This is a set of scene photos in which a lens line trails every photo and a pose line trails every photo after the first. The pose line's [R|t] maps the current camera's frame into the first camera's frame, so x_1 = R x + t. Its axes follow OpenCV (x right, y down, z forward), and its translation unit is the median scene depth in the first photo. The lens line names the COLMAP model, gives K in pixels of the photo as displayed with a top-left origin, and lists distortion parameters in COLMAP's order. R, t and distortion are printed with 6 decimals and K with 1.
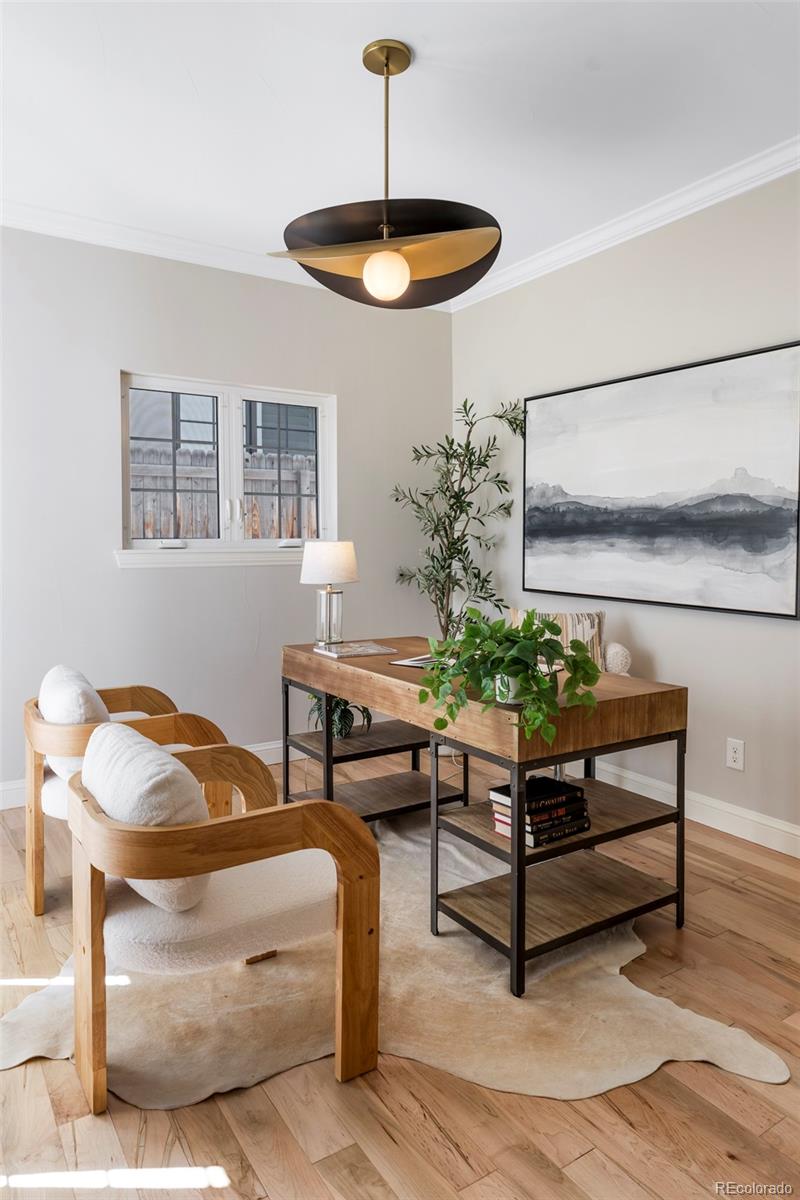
lens RADIAL K [[786.4, 0, 400.8], [0, 786.4, 586.7], [0, 0, 1]] dist [-0.002282, -0.001419]
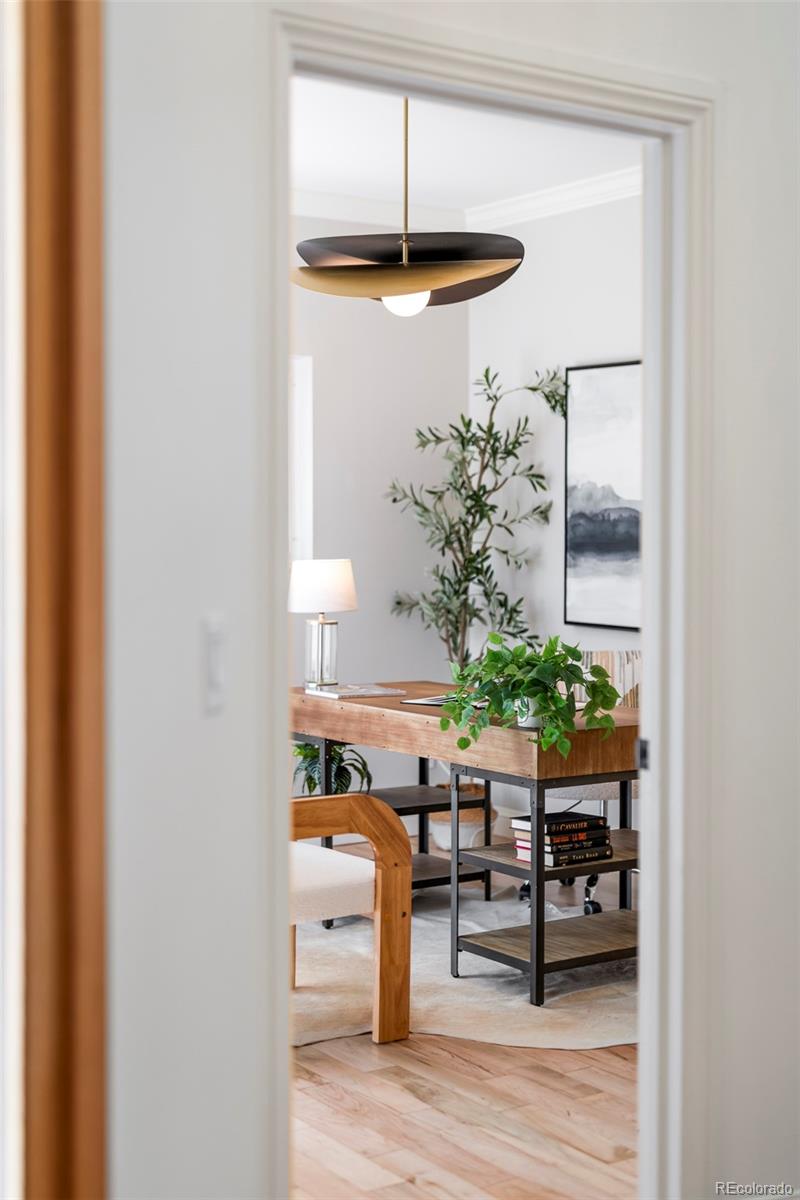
lens RADIAL K [[1661.9, 0, 406.3], [0, 1661.9, 604.0], [0, 0, 1]] dist [-0.000136, 0.000000]
pose [[0.999444, 0.001829, 0.033297, -0.076358], [-0.001290, 0.999868, -0.016198, 0.019269], [-0.033322, 0.016147, 0.999314, -0.930304]]
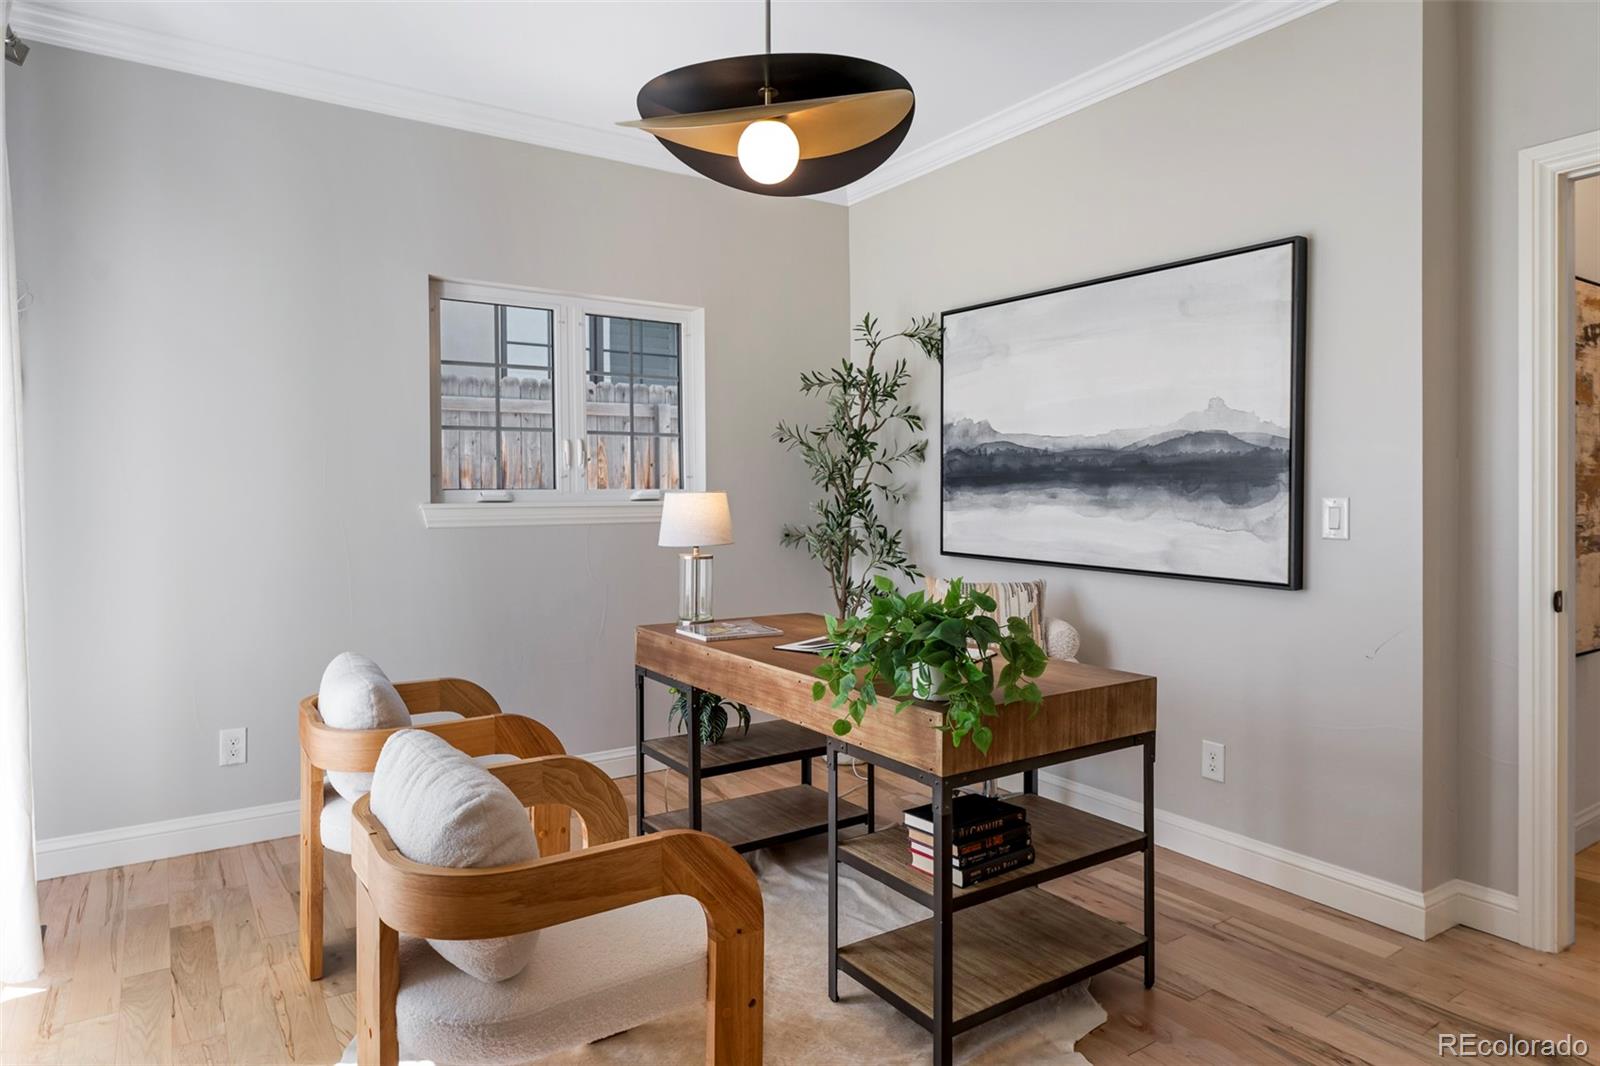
lens RADIAL K [[977.2, 0, 805.9], [0, 977.2, 535.3], [0, 0, 1]] dist [0.005288, 0.004344]
pose [[0.999738, -0.002722, 0.022724, -0.004397], [0.003069, 0.999879, -0.015239, 0.000643], [-0.022680, 0.015305, 0.999626, 0.031286]]
